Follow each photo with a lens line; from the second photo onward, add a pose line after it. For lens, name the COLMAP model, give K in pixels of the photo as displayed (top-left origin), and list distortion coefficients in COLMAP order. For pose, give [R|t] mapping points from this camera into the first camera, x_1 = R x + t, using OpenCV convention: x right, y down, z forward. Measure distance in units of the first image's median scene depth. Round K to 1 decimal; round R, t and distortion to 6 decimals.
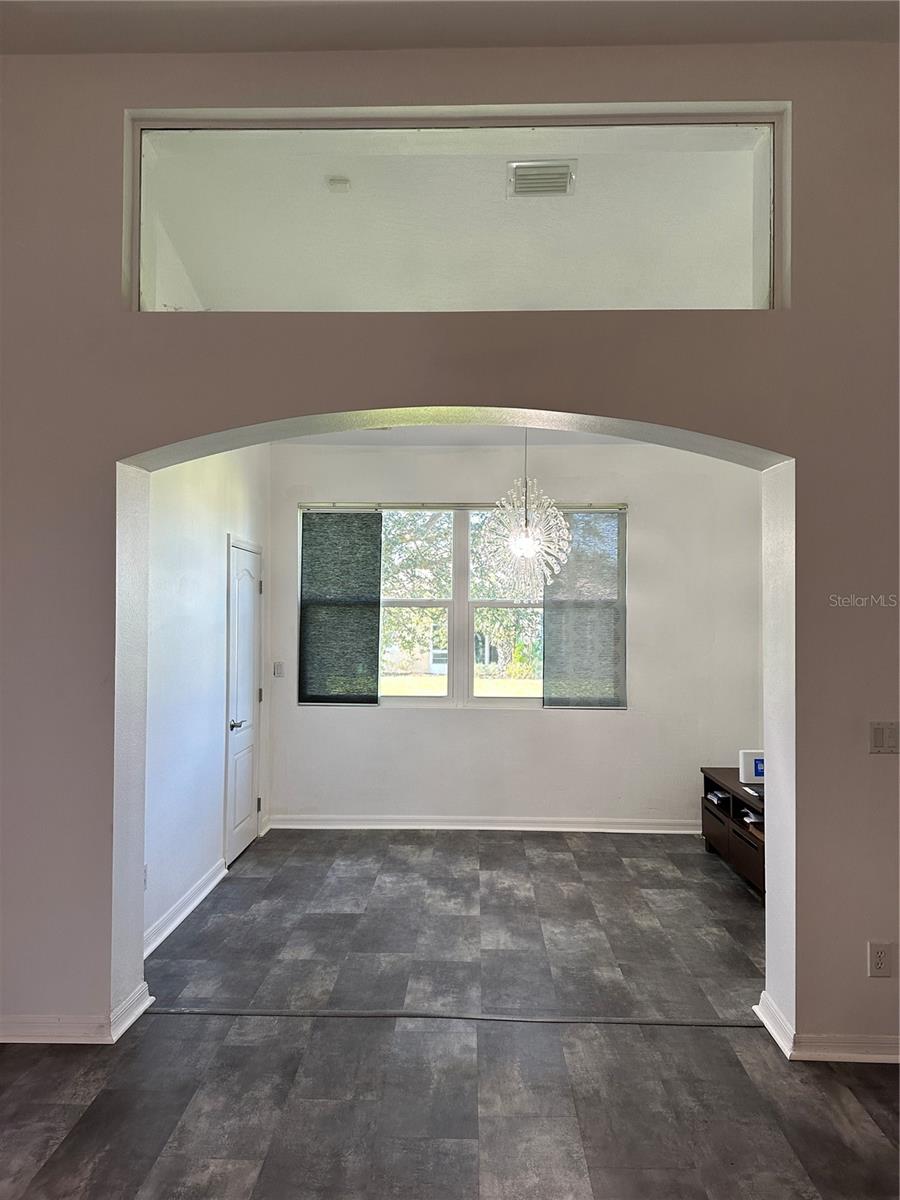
lens RADIAL K [[854.0, 0, 450.0], [0, 854.0, 600.0], [0, 0, 1]] dist [-0.002564, -0.005594]
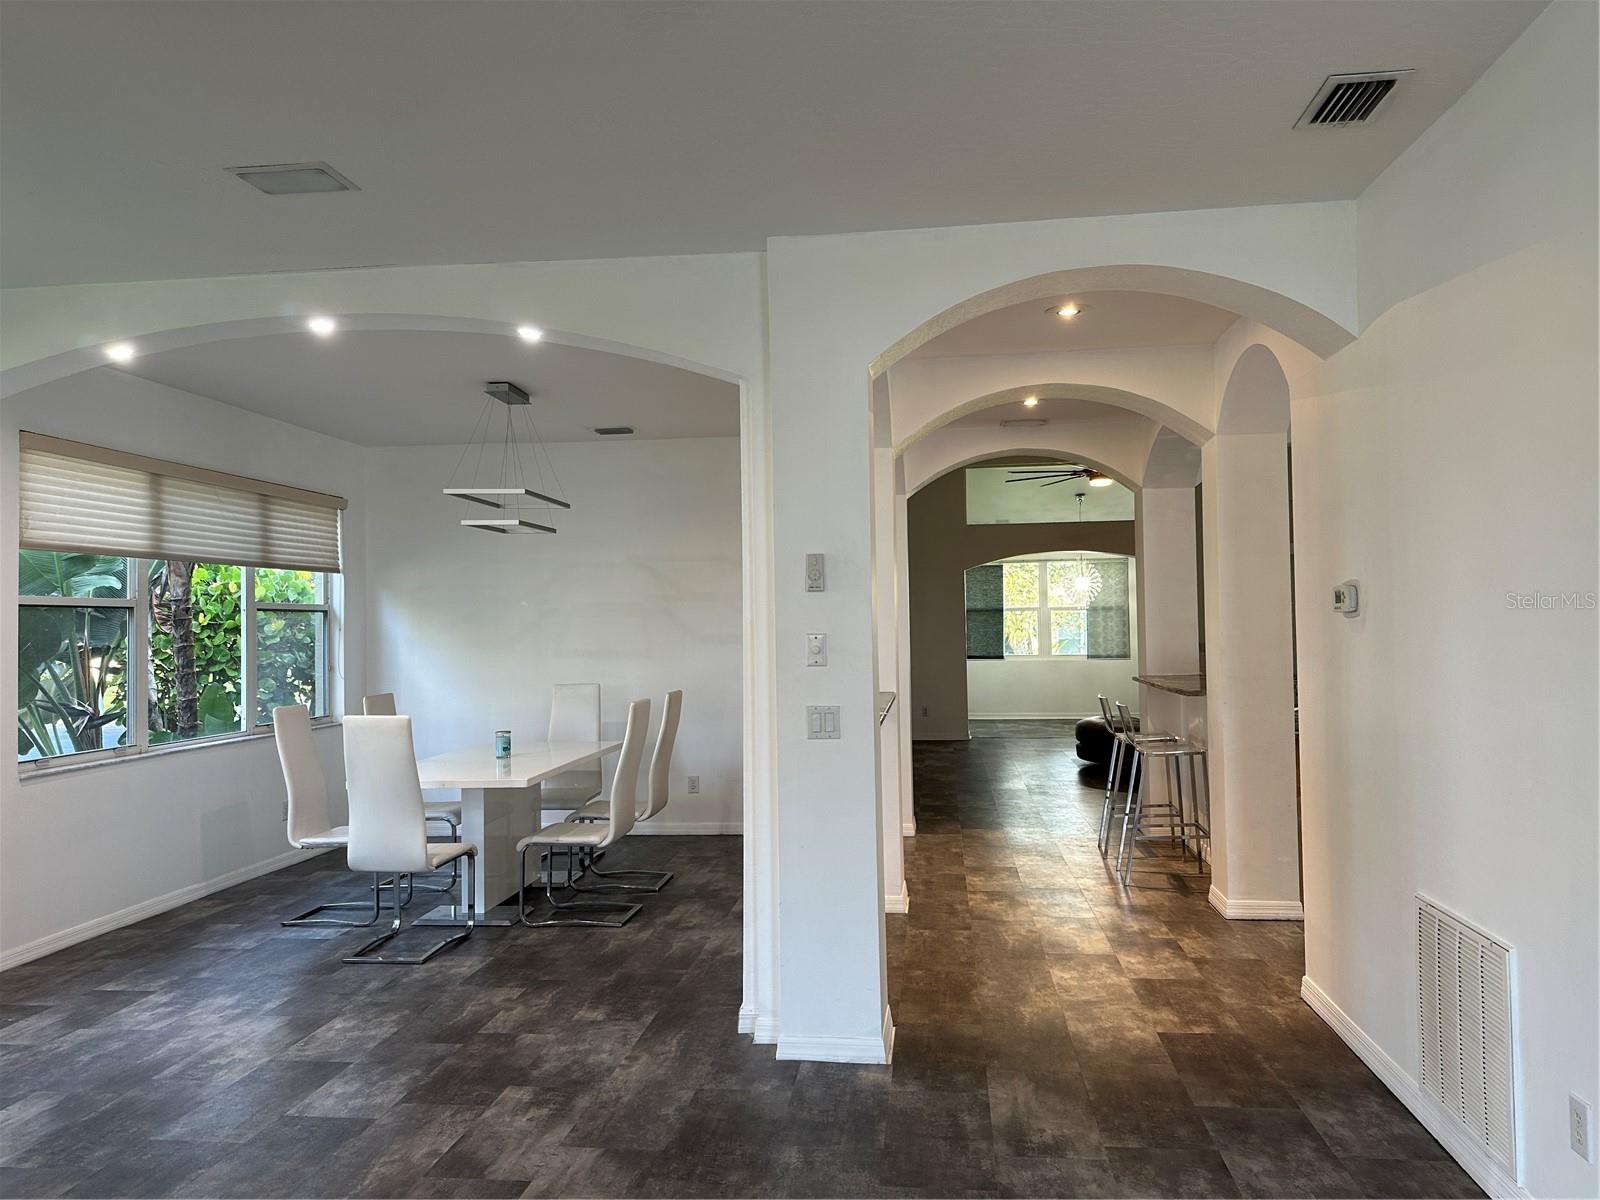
lens RADIAL K [[1138.6, 0, 800.0], [0, 1138.6, 600.0], [0, 0, 1]] dist [-0.002564, -0.005594]
pose [[0.995455, -0.021120, -0.092866, -0.311405], [0.022260, 0.999689, 0.011263, -0.059445], [0.092599, -0.013279, 0.995615, -1.719858]]
